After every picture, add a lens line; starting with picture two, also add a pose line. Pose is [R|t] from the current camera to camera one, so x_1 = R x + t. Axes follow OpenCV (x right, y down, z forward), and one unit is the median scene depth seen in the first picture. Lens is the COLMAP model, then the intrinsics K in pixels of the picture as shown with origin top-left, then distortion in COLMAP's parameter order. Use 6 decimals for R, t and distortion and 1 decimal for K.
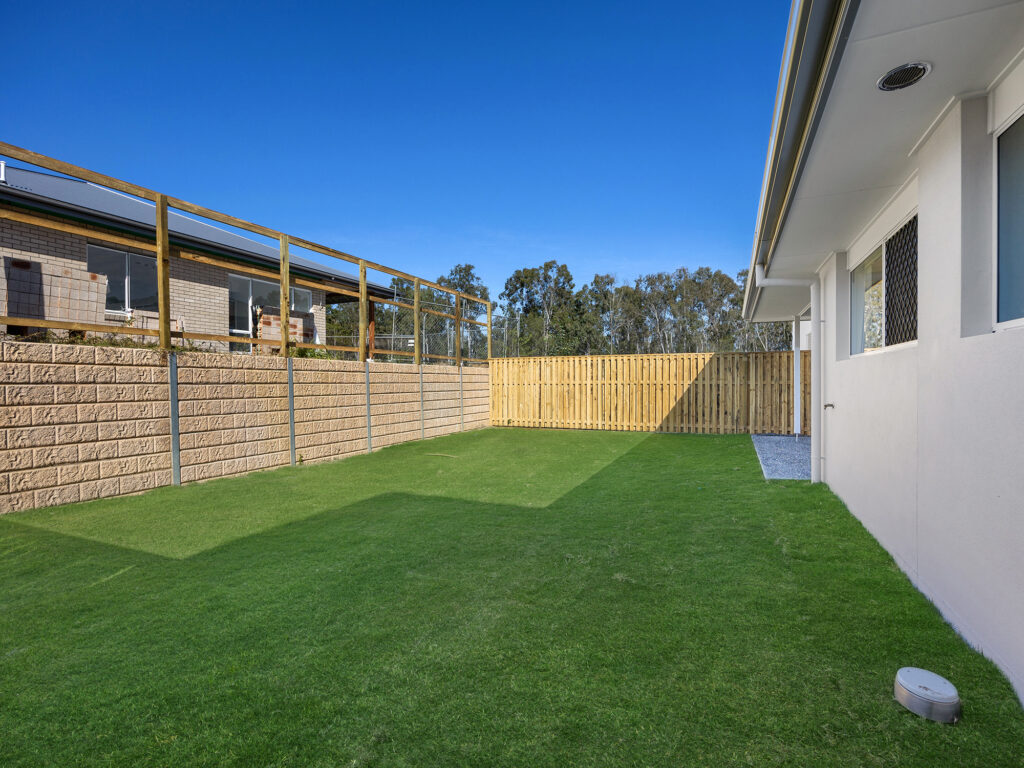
lens RADIAL K [[467.8, 0, 512.6], [0, 467.8, 382.0], [0, 0, 1]] dist [-0.006373, -0.001977]
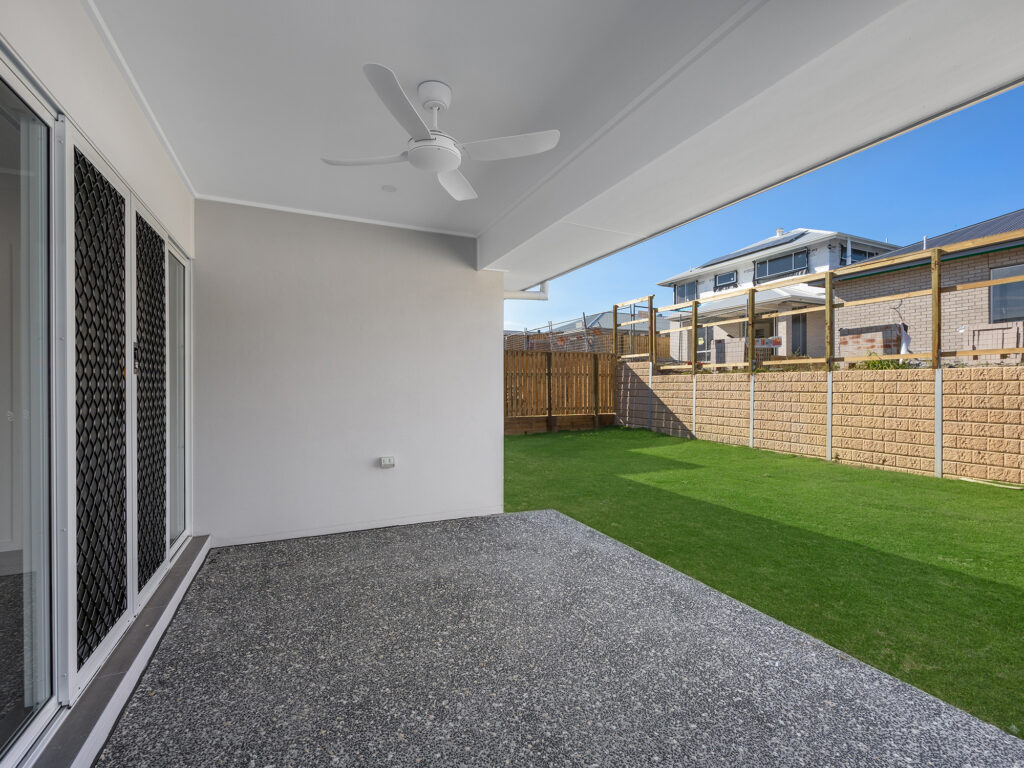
lens RADIAL K [[467.8, 0, 512.8], [0, 467.8, 386.9], [0, 0, 1]] dist [-0.006373, -0.001977]
pose [[-0.648178, -0.015108, -0.761339, 0.926025], [-0.016101, 0.999852, -0.006133, 0.009419], [0.761318, 0.008283, -0.648325, 1.090834]]
